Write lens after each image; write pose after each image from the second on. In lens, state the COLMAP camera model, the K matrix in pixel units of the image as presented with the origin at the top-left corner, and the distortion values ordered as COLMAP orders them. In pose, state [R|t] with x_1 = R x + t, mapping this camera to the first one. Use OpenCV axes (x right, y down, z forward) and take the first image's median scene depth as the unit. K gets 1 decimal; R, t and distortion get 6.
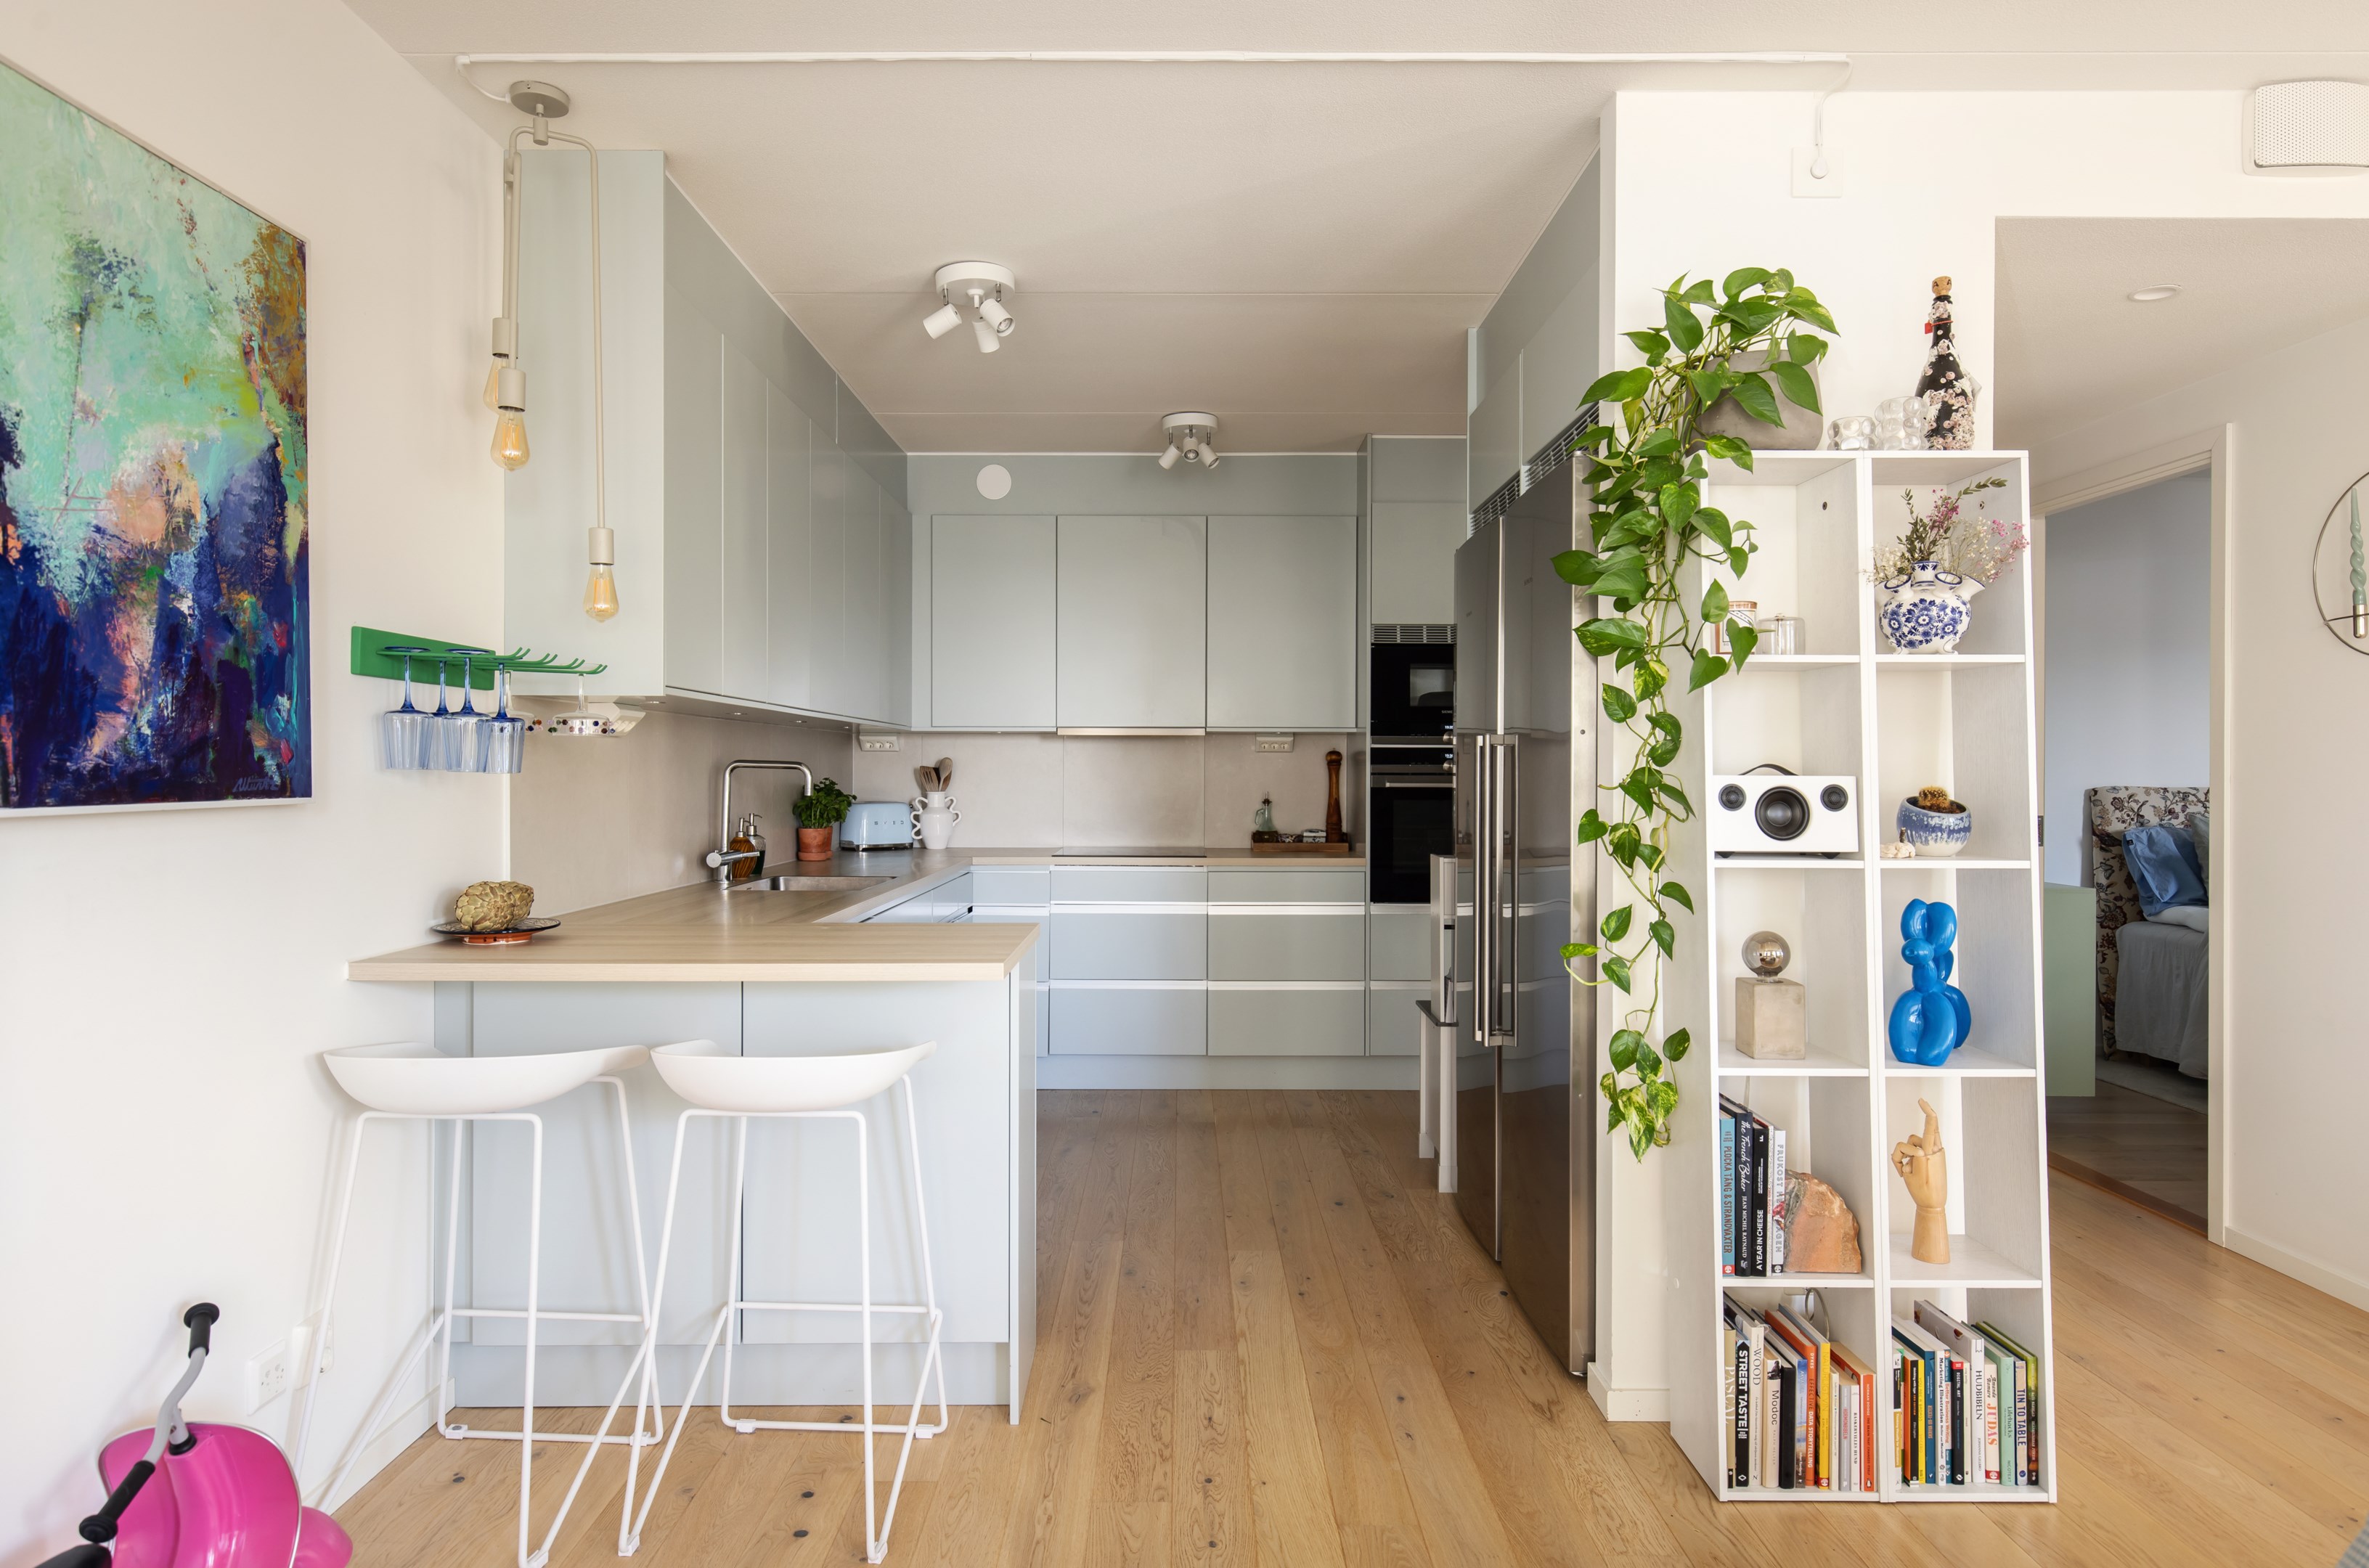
lens RADIAL K [[1395.0, 0, 1213.5], [0, 1395.0, 773.7], [0, 0, 1]] dist [0.013334, -0.003330]
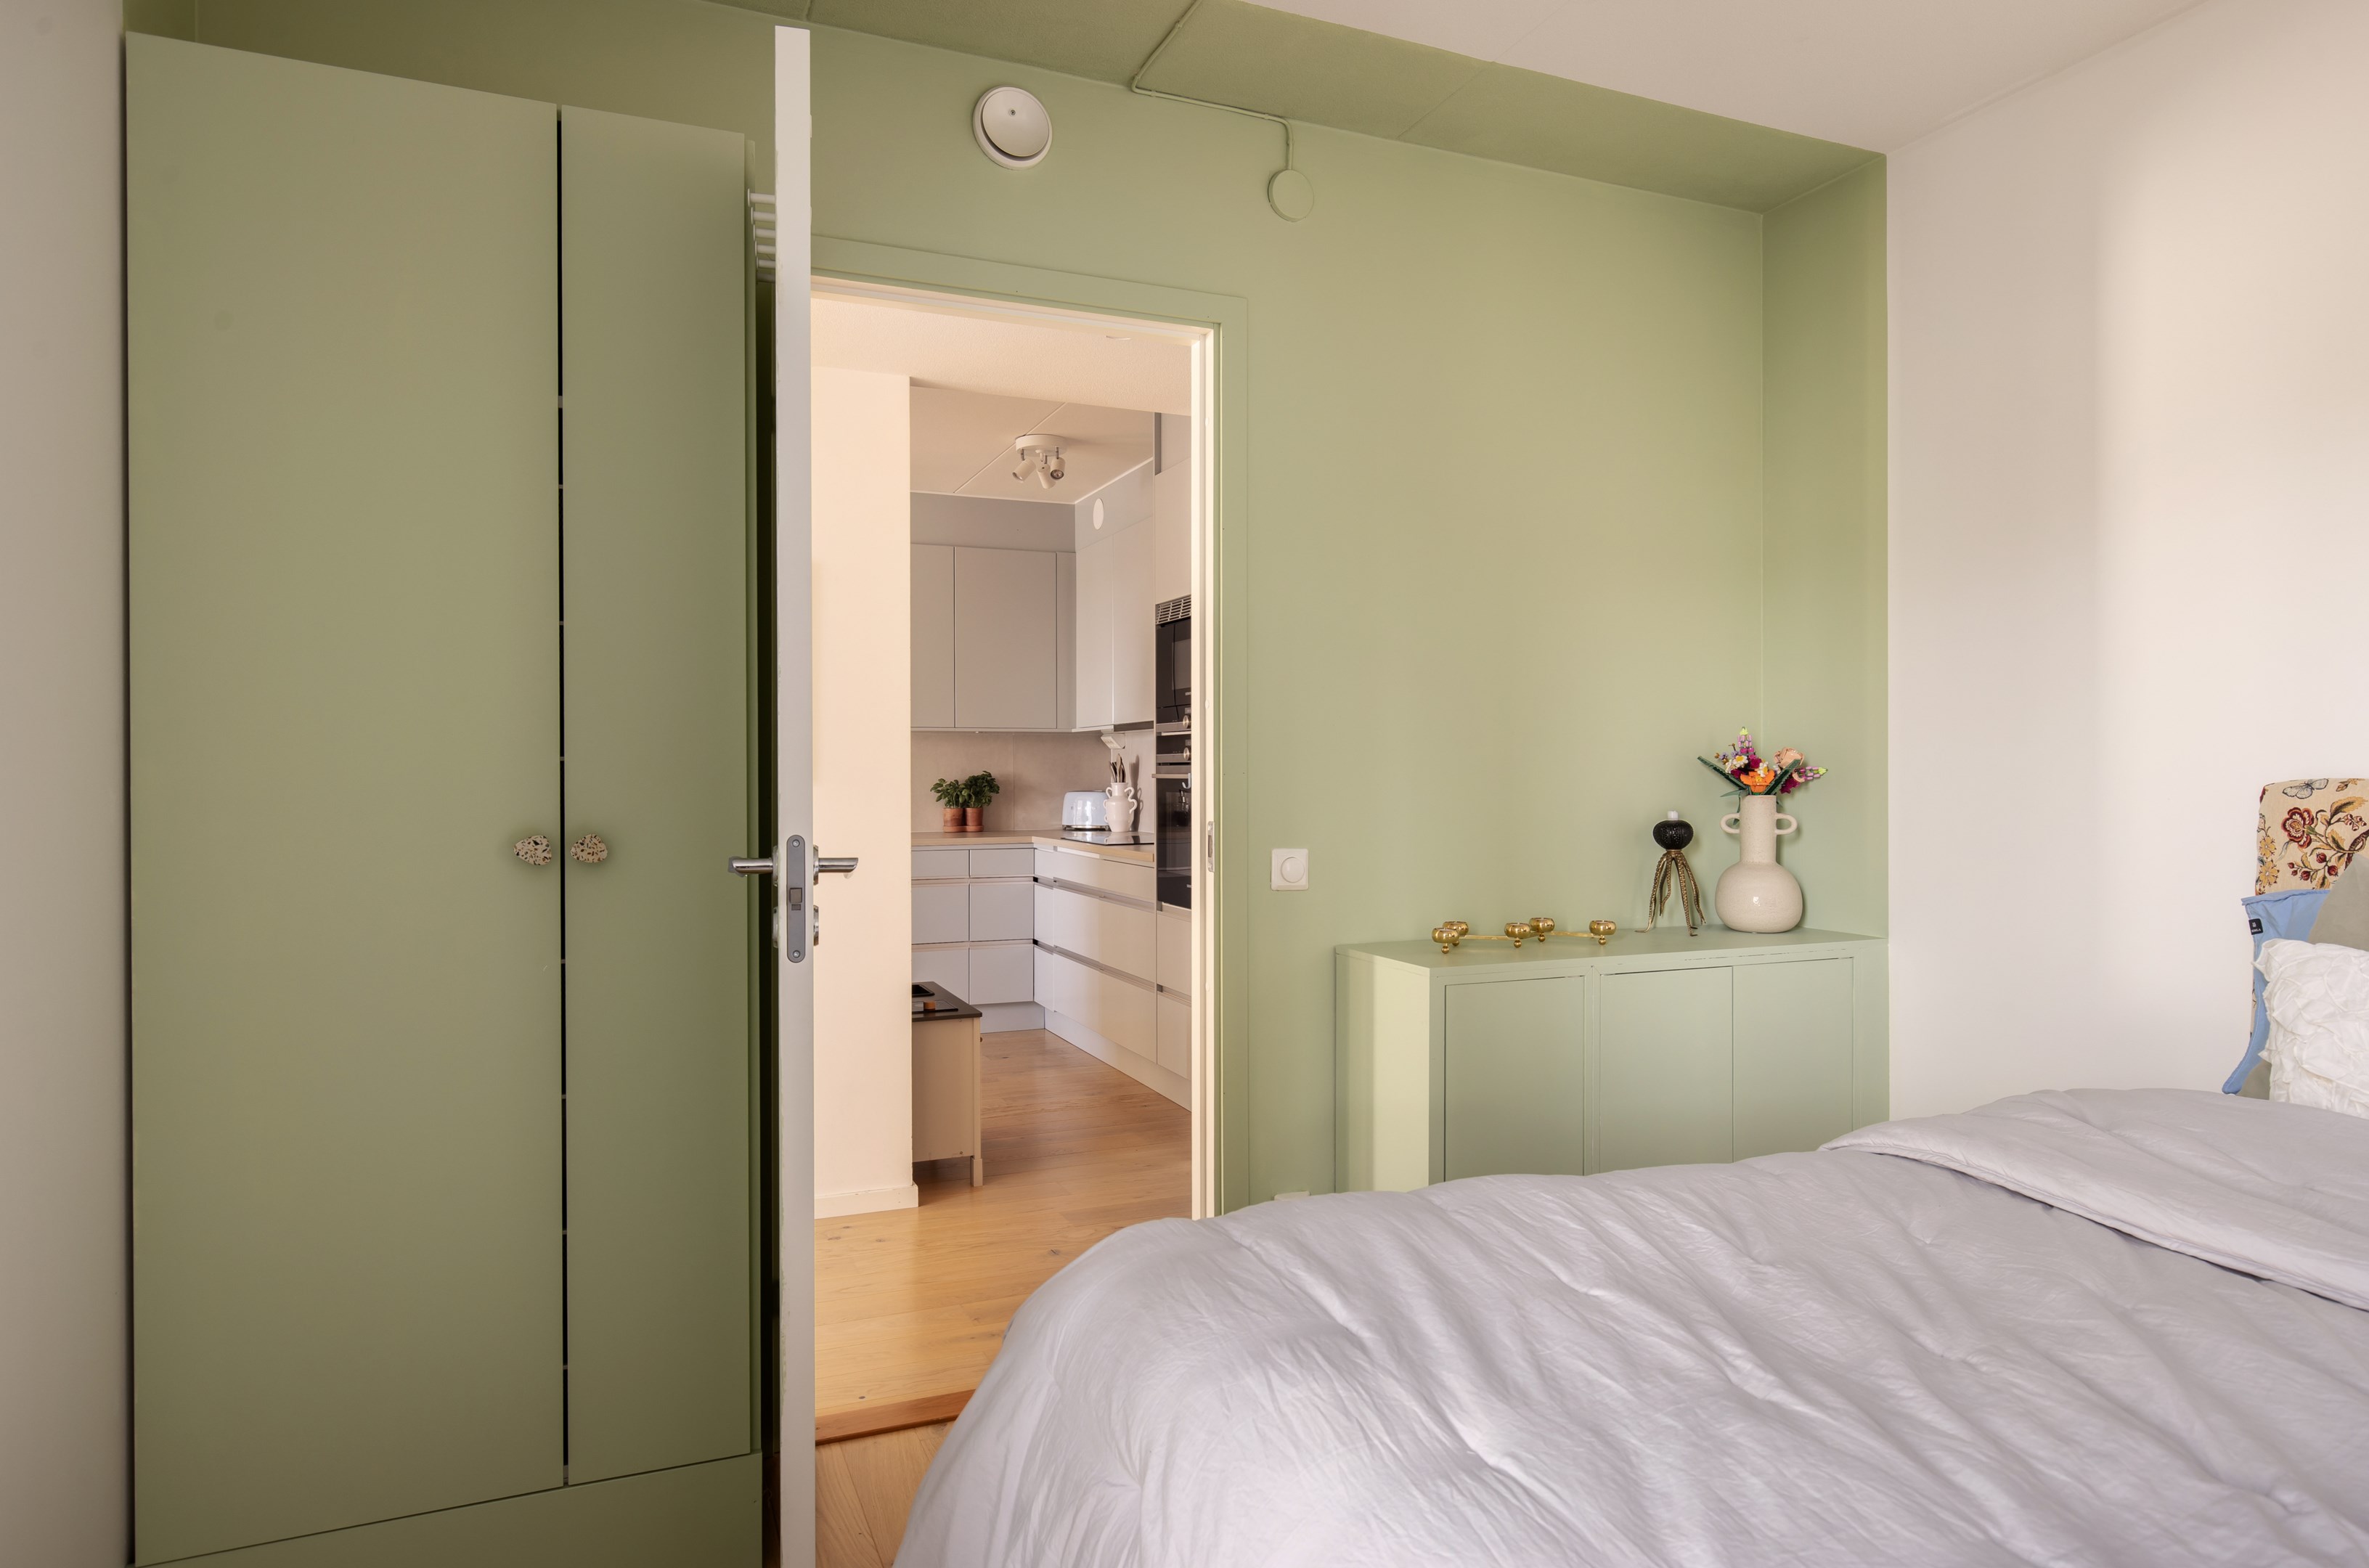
lens RADIAL K [[1402.0, 0, 1207.0], [0, 1402.0, 768.5], [0, 0, 1]] dist [0.004121, -0.002960]
pose [[0.373994, -0.007170, -0.927403, 2.150824], [0.000884, 0.999972, -0.007375, 0.022179], [0.927431, 0.001939, 0.373990, 1.451881]]
